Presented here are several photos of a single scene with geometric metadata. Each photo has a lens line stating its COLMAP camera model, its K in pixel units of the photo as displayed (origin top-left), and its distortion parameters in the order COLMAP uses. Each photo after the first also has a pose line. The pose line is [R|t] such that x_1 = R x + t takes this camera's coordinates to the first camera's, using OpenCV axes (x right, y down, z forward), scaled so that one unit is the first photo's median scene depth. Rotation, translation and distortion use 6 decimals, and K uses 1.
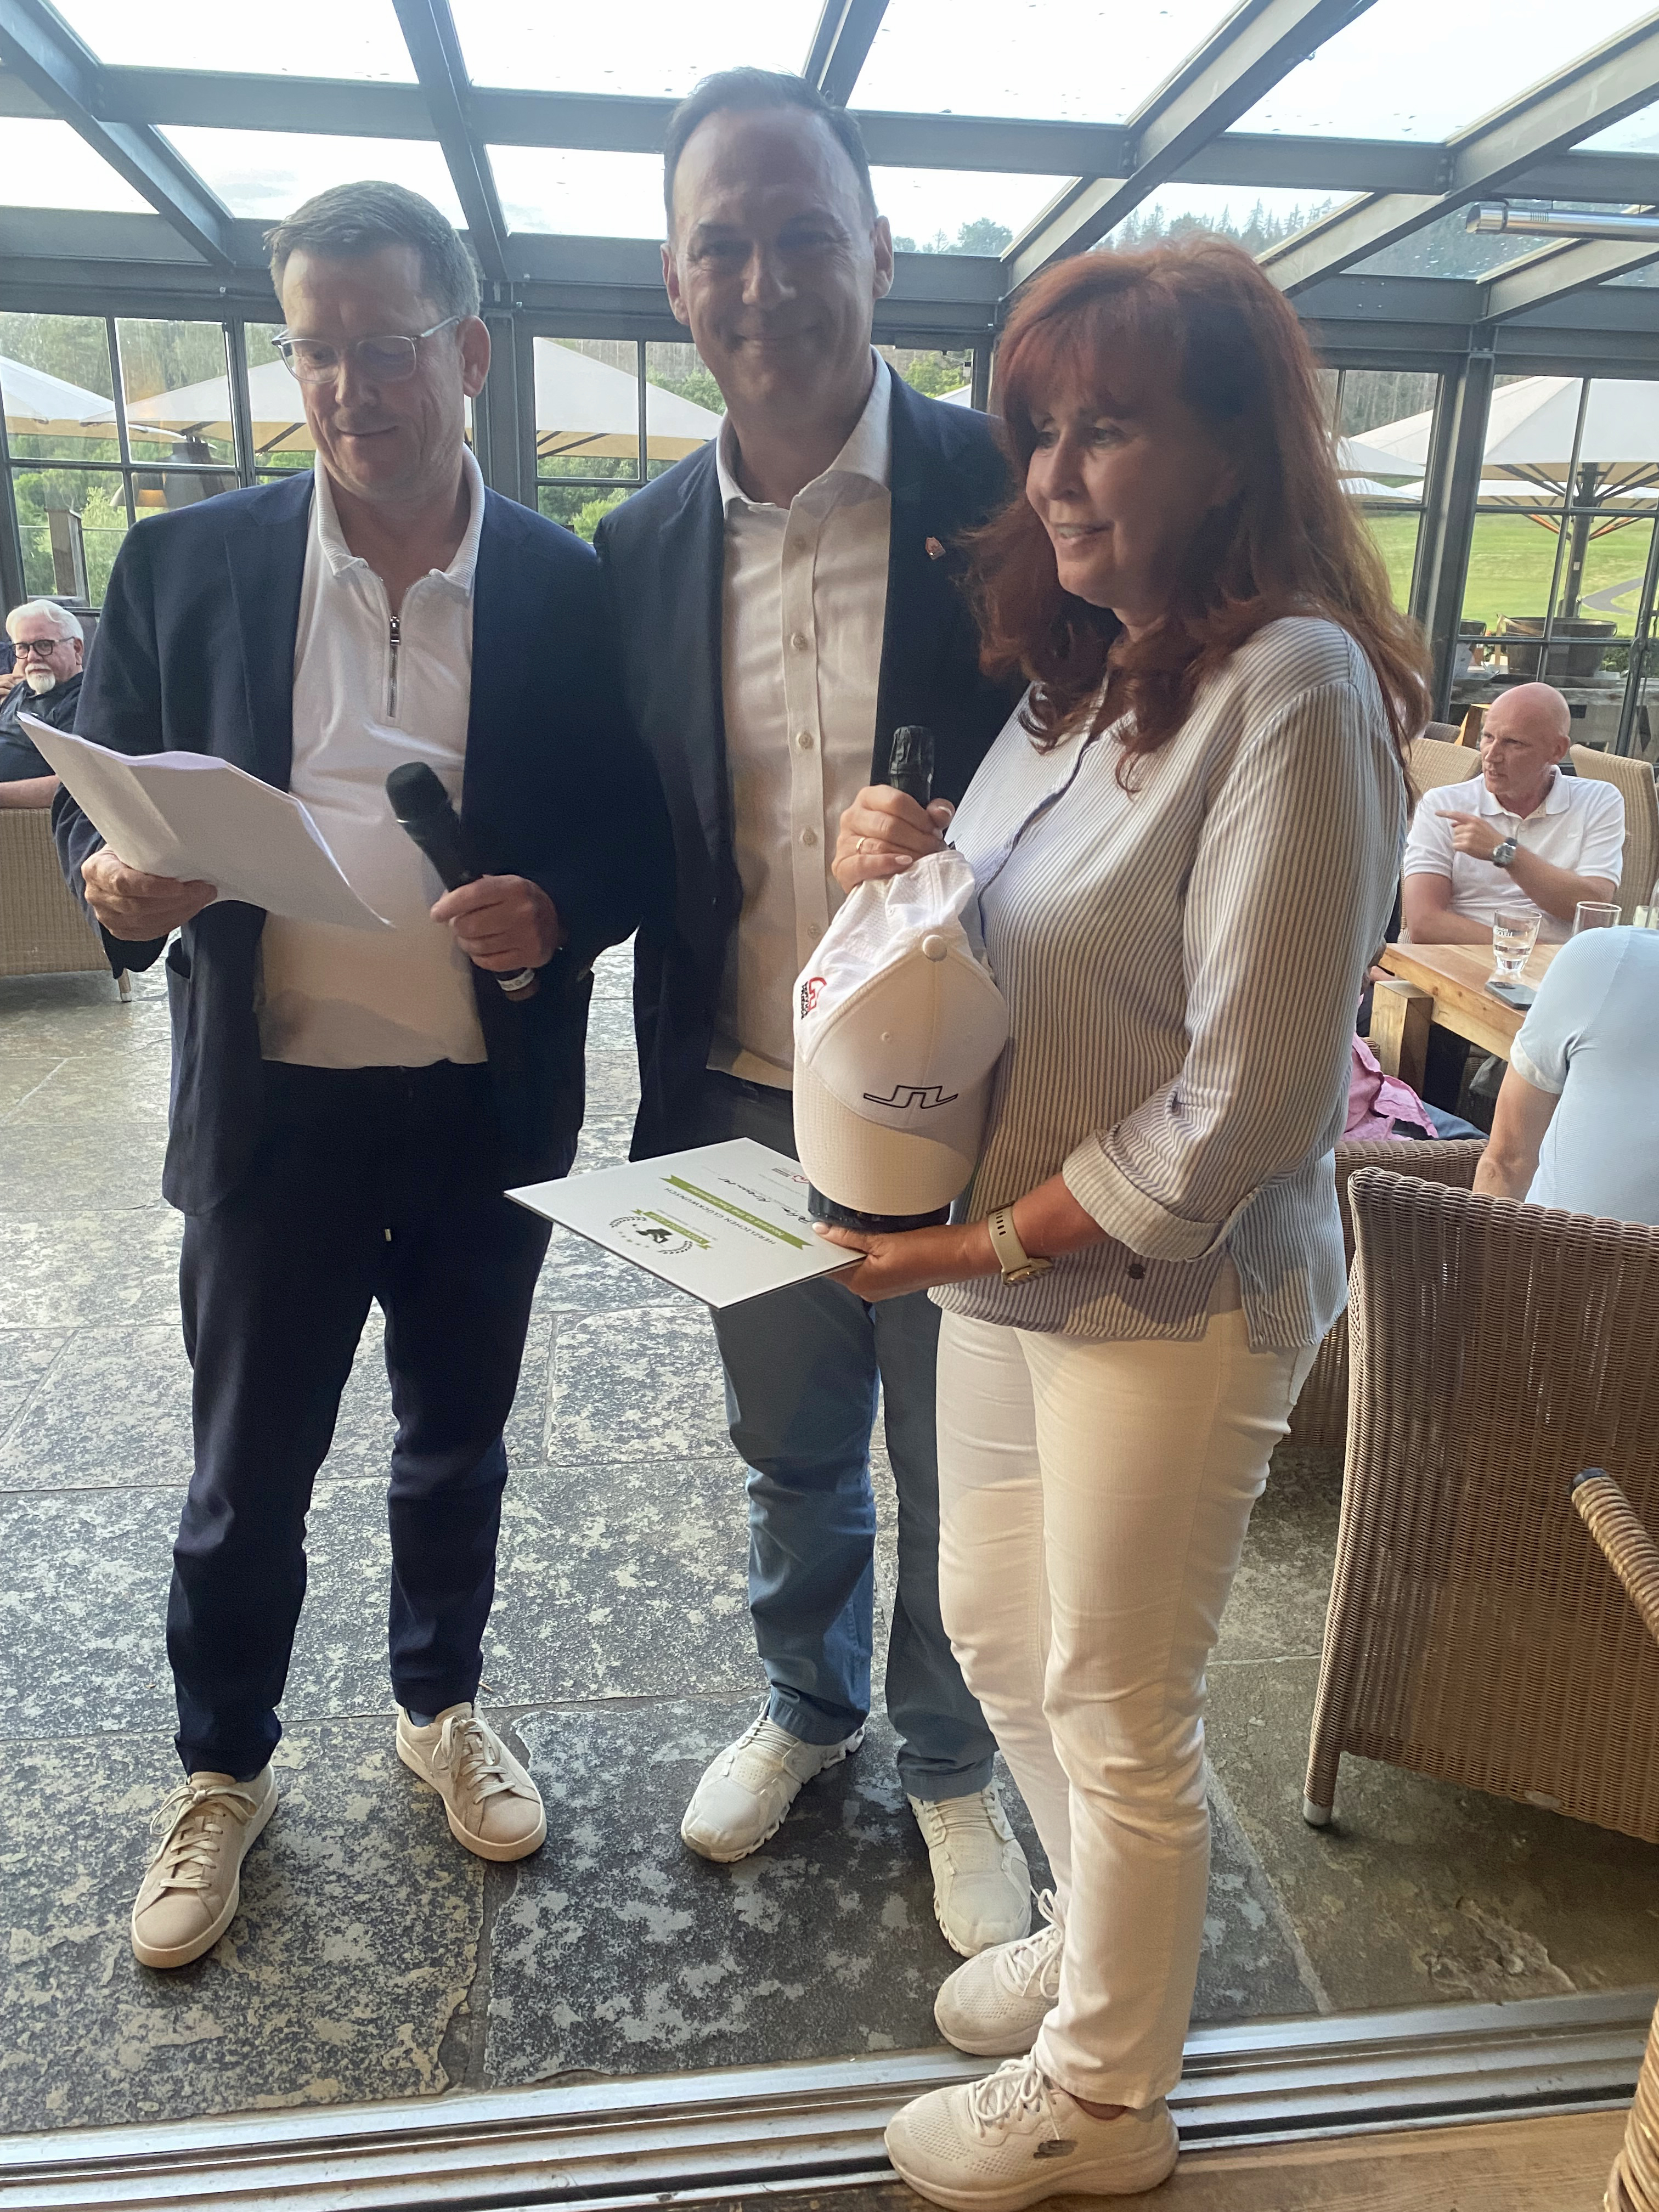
lens RADIAL K [[1684.6, 0, 847.1], [0, 1684.6, 1091.5], [0, 0, 1]] dist [0.025998, -0.021868]
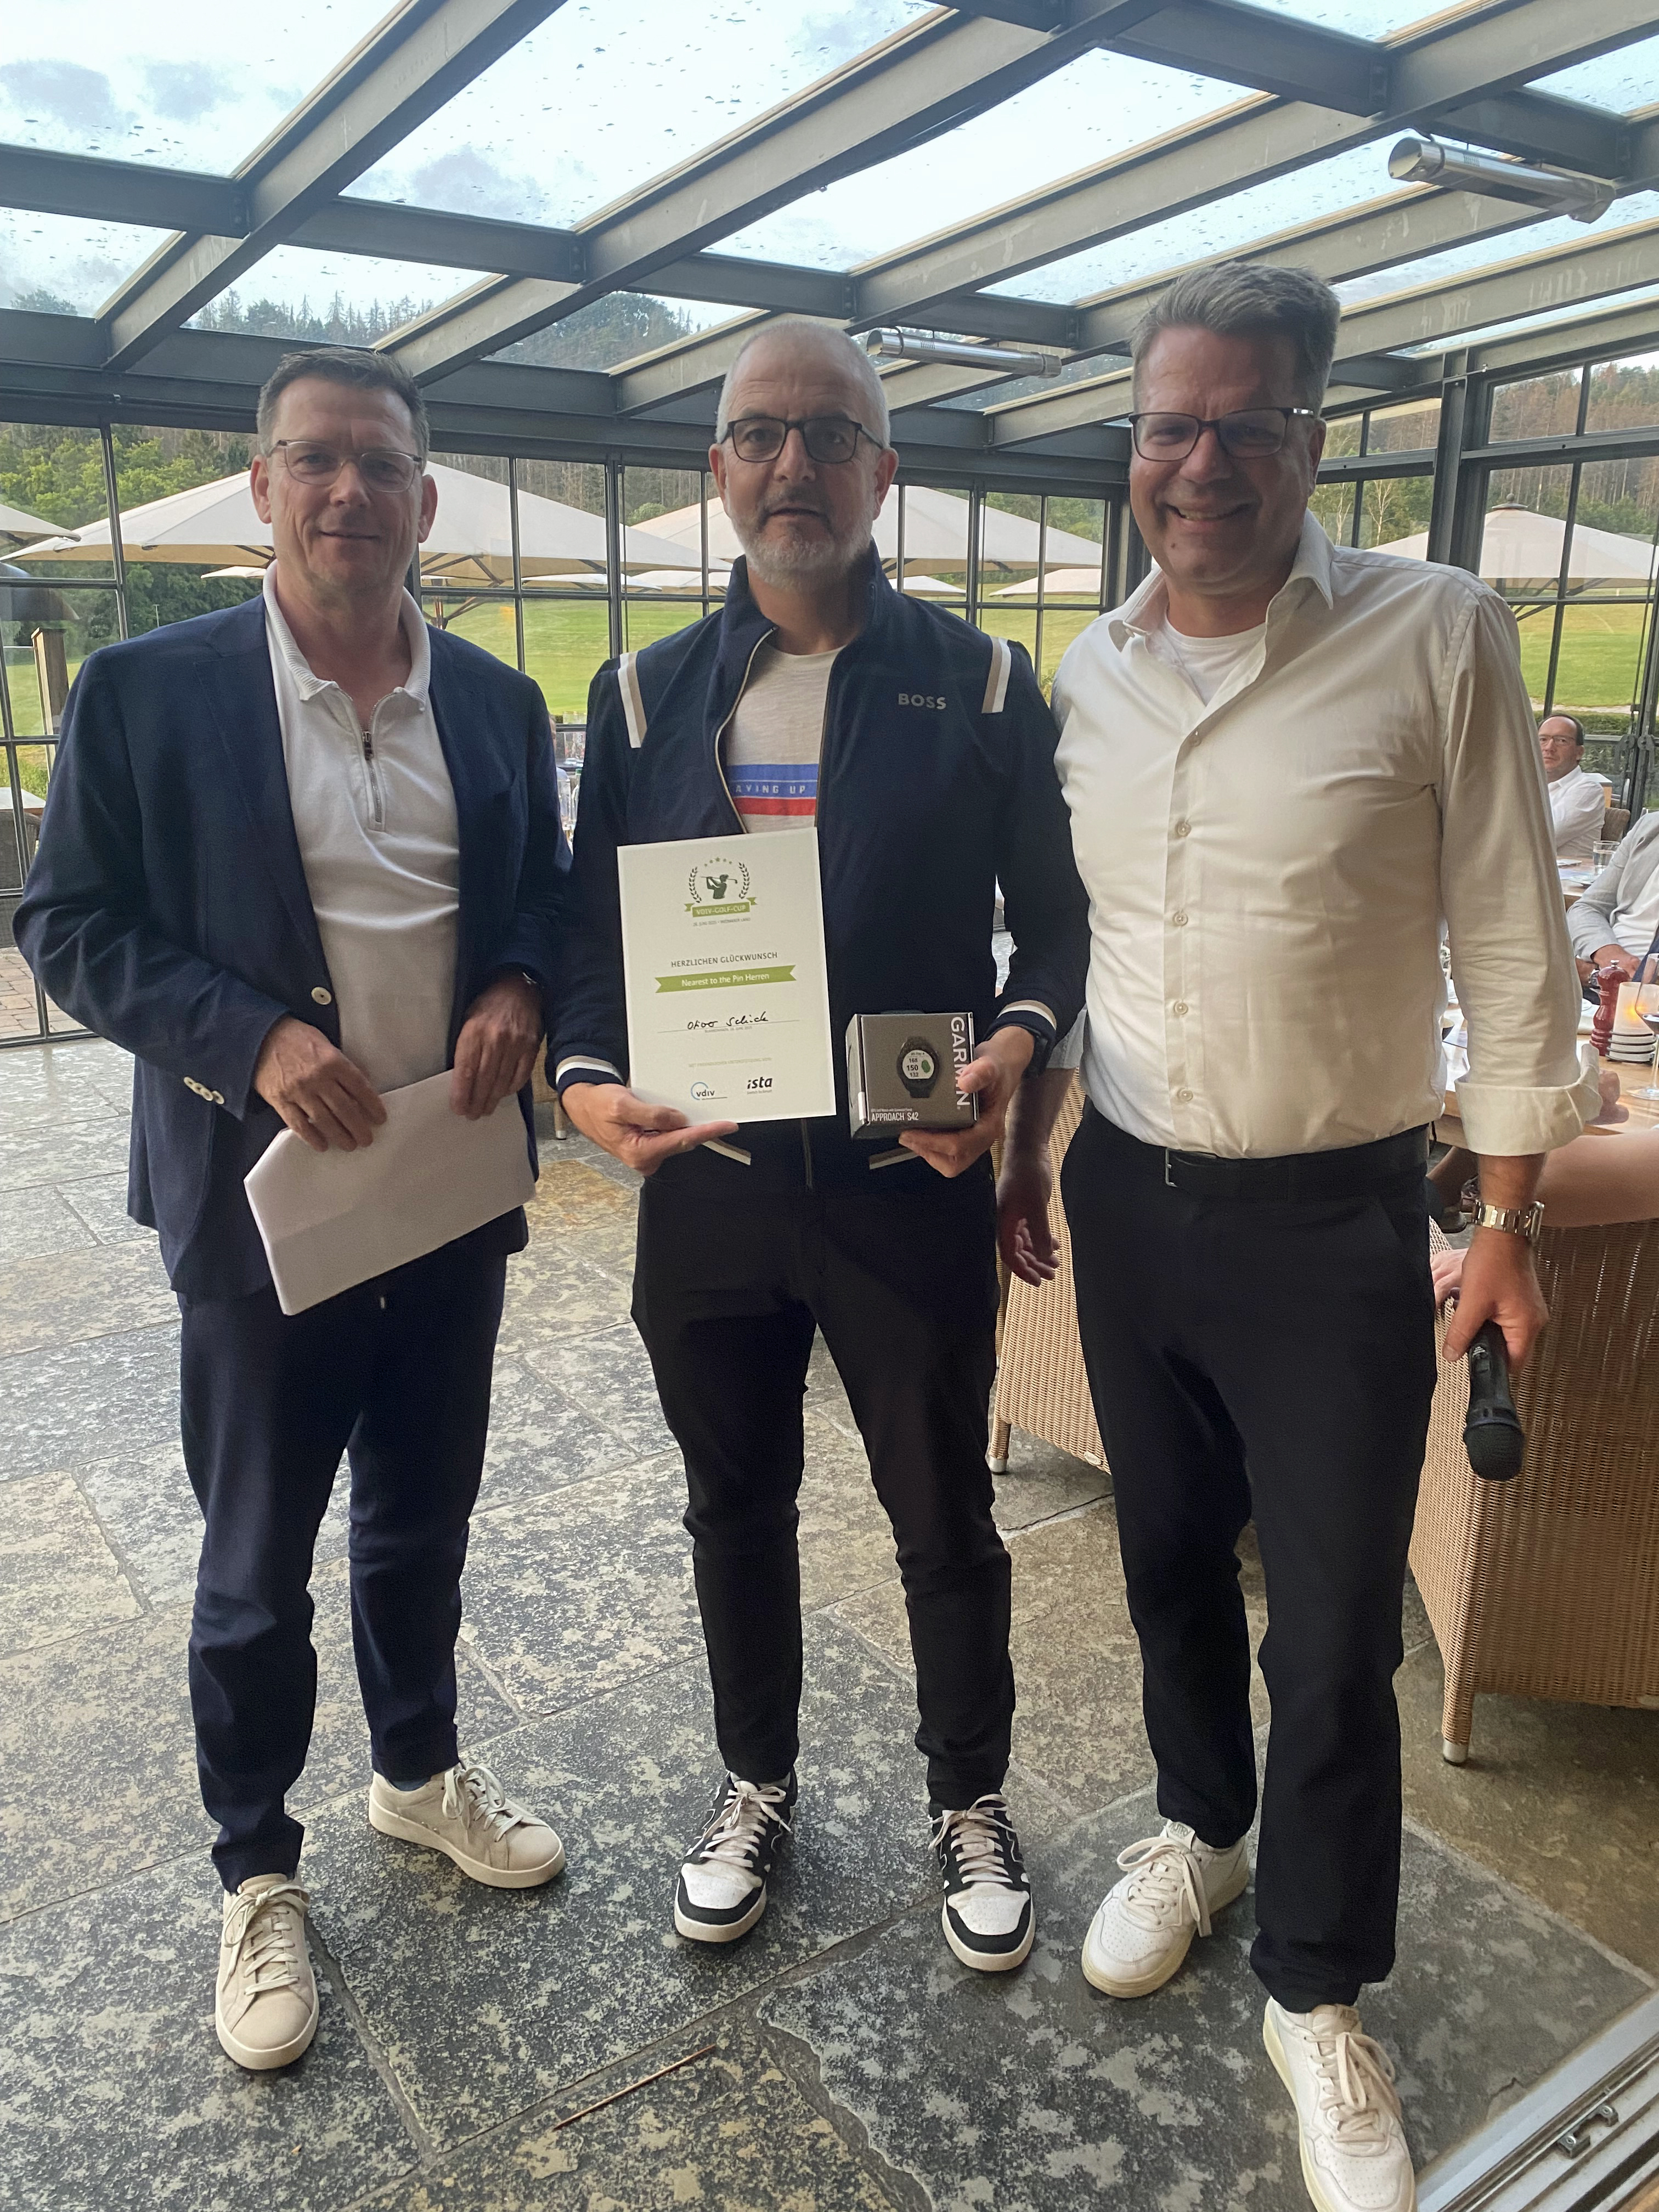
lens RADIAL K [[1684.6, 0, 836.7], [0, 1684.6, 1088.2], [0, 0, 1]] dist [0.025998, -0.021868]
pose [[0.887837, -0.137901, 0.439009, -0.484981], [0.158482, 0.987307, -0.010378, -0.080521], [-0.432006, 0.078789, 0.898422, 0.170658]]
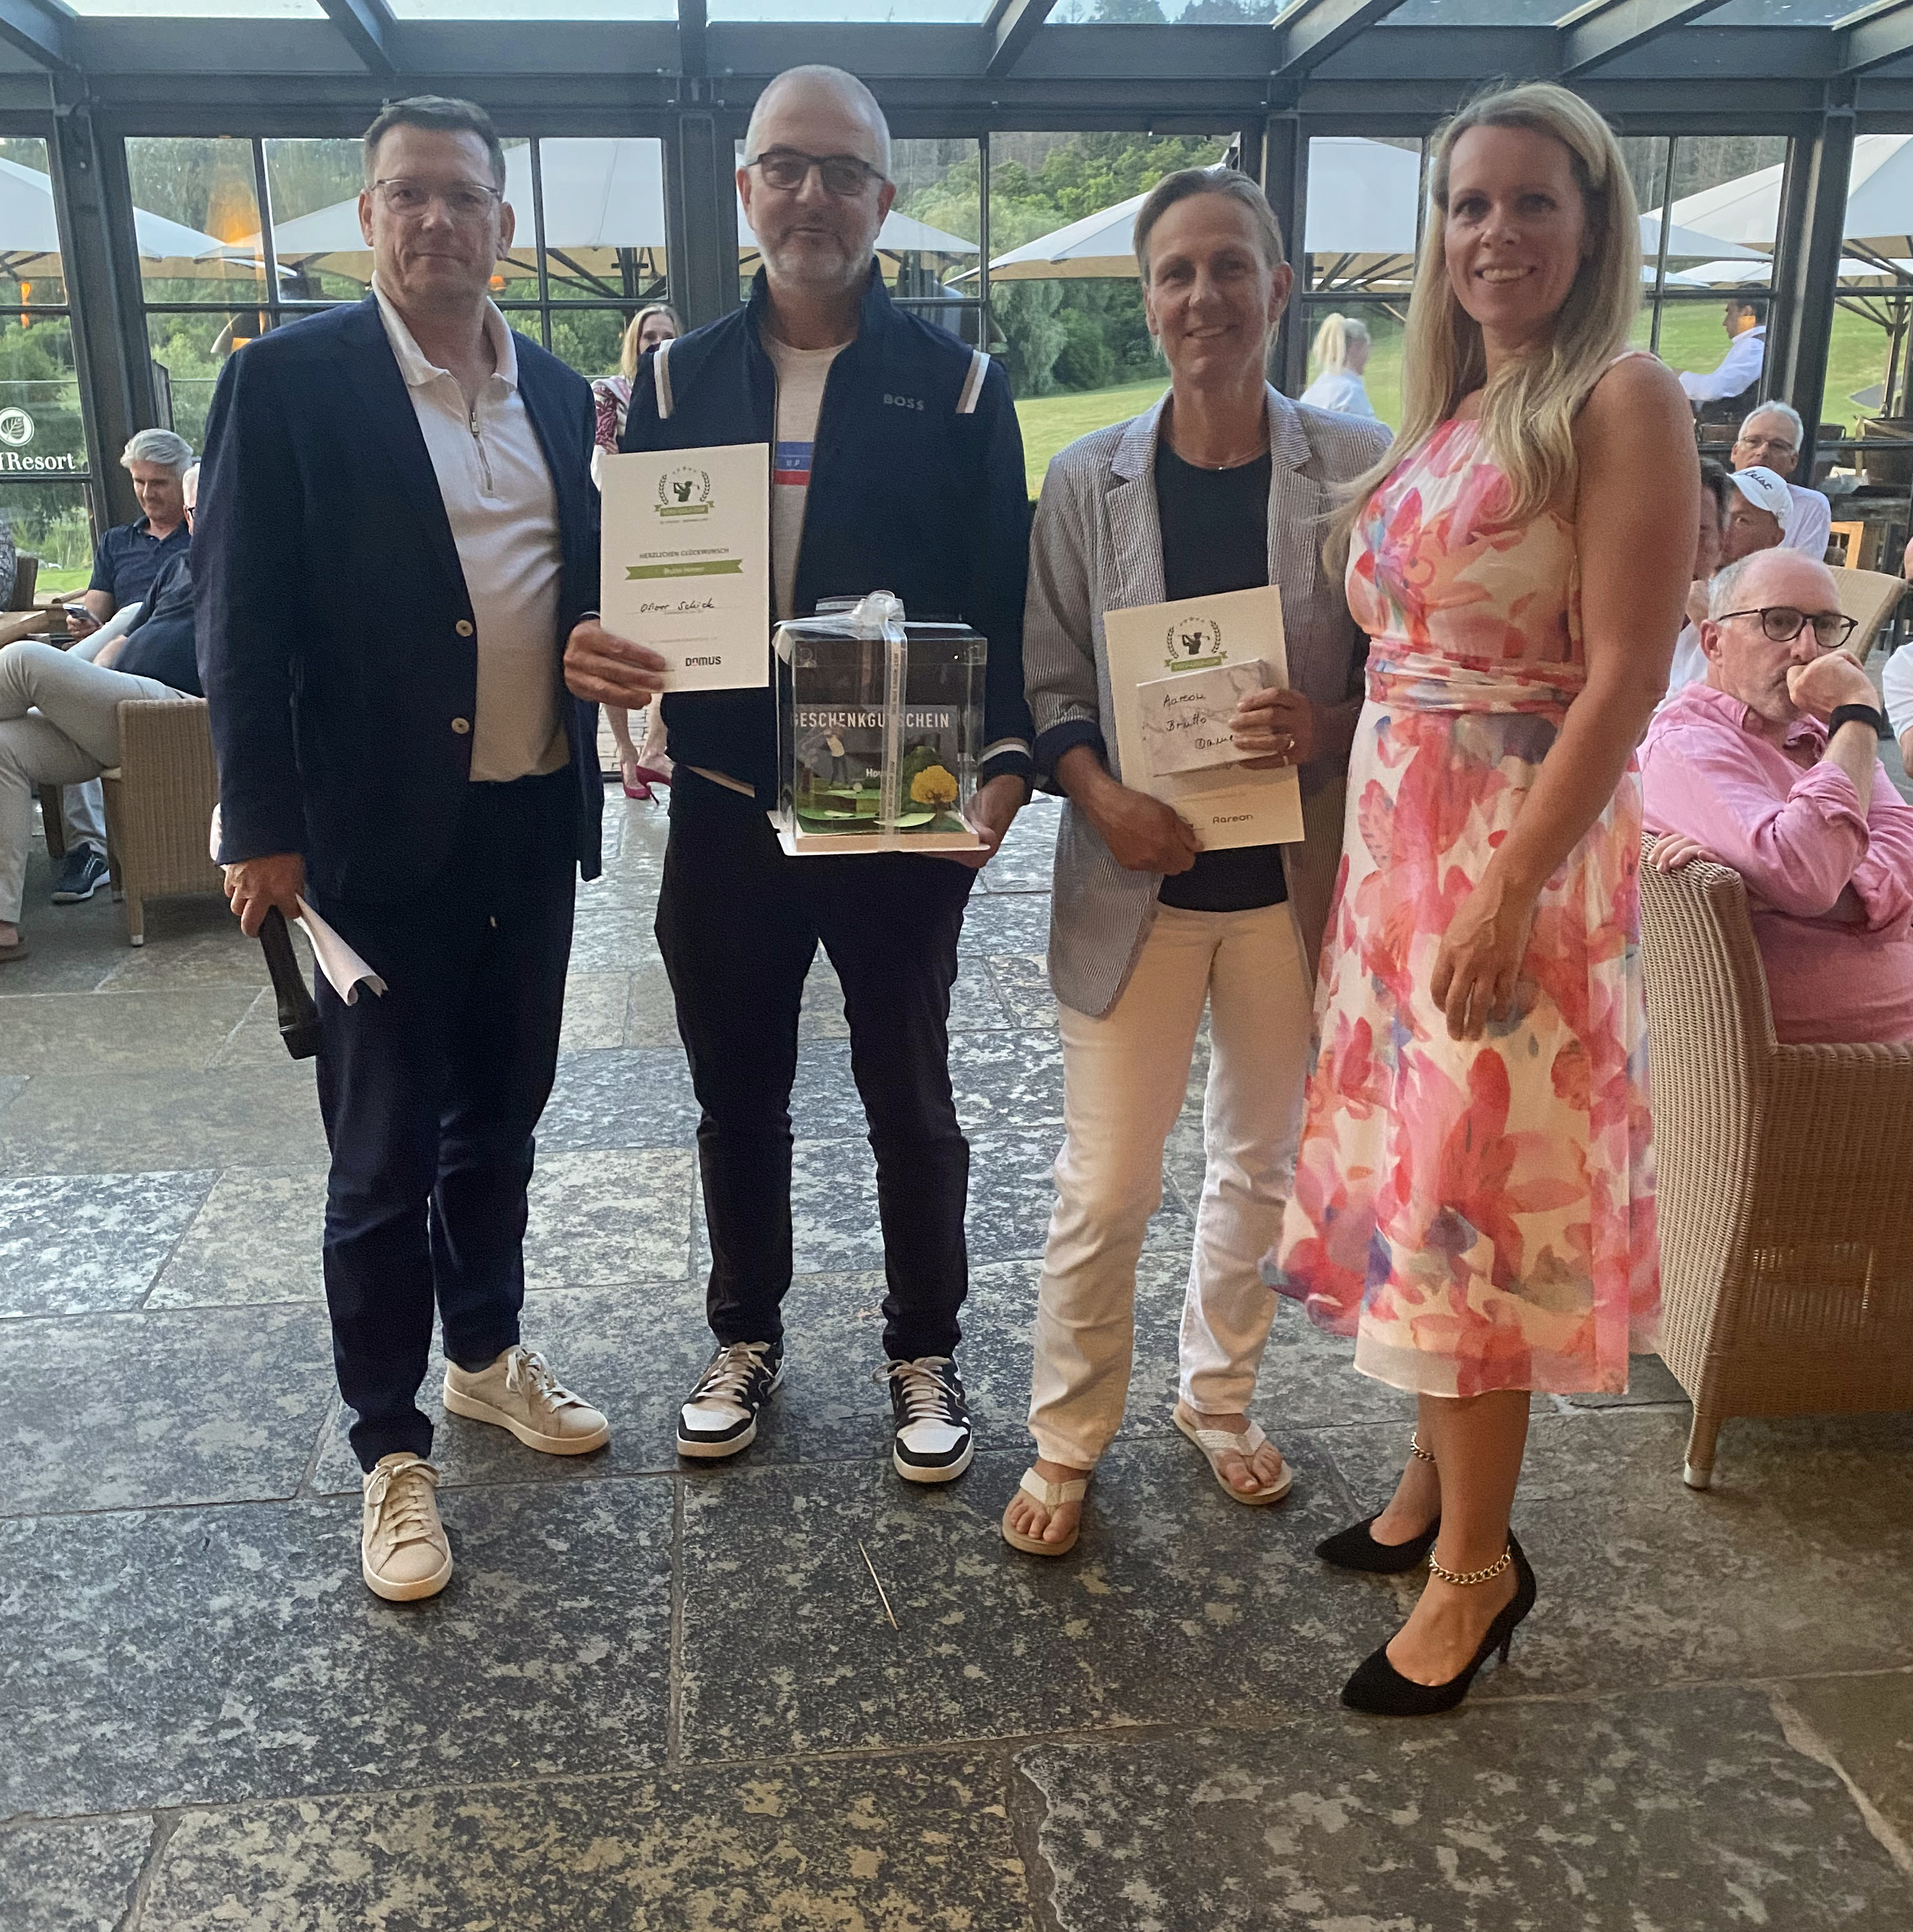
lens RADIAL K [[1977.1, 0, 927.8], [0, 1977.1, 952.5], [0, 0, 1]] dist [0.014147, 0.000000]
pose [[0.999064, -0.028176, -0.032810, -0.200233], [0.027329, 0.999288, -0.025996, -0.003439], [0.033519, 0.025075, 0.999123, 0.002143]]
